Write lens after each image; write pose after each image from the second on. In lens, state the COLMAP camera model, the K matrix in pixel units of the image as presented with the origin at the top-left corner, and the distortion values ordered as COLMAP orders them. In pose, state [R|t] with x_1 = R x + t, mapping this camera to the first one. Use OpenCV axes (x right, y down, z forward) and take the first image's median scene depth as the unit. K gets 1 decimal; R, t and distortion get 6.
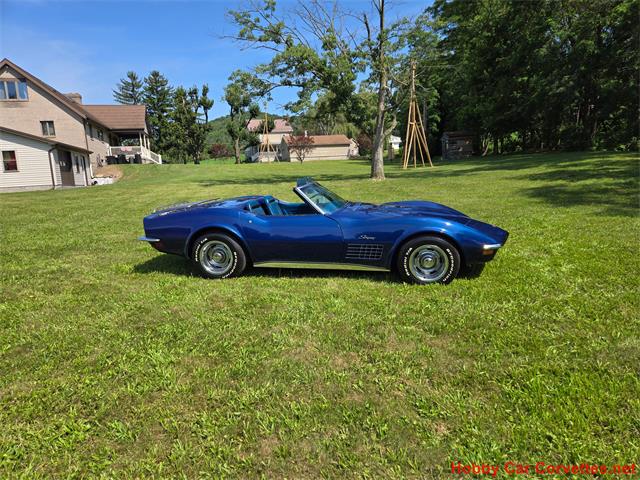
lens RADIAL K [[424.6, 0, 325.7], [0, 424.6, 242.7], [0, 0, 1]] dist [0.062895, -0.051915]
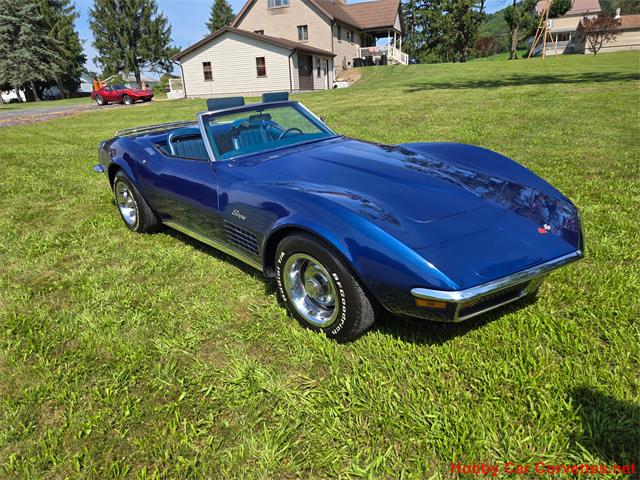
lens RADIAL K [[424.6, 0, 313.7], [0, 424.6, 236.4], [0, 0, 1]] dist [0.062895, -0.051915]
pose [[0.801394, 0.199440, -0.563907, 0.117850], [-0.081302, 0.970344, 0.227645, -0.028378], [0.592586, -0.136587, 0.793843, 0.145850]]
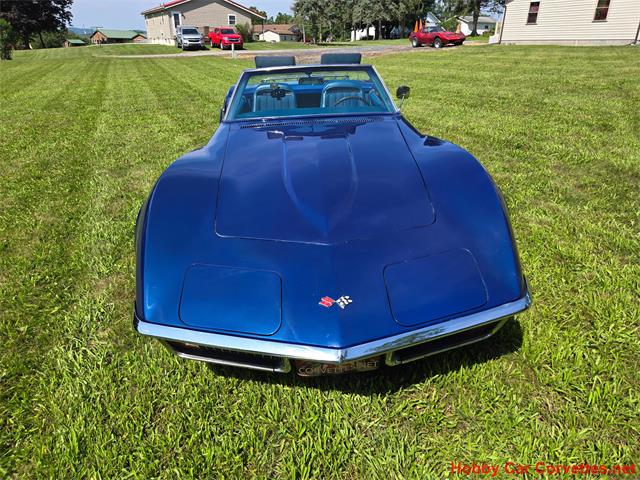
lens RADIAL K [[431.2, 0, 319.5], [0, 431.2, 229.8], [0, 0, 1]] dist [0.074324, -0.060897]
pose [[0.218548, 0.430619, -0.875673, 0.165862], [-0.165695, 0.900711, 0.401578, -0.050250], [0.961656, 0.057331, 0.268200, 0.239757]]
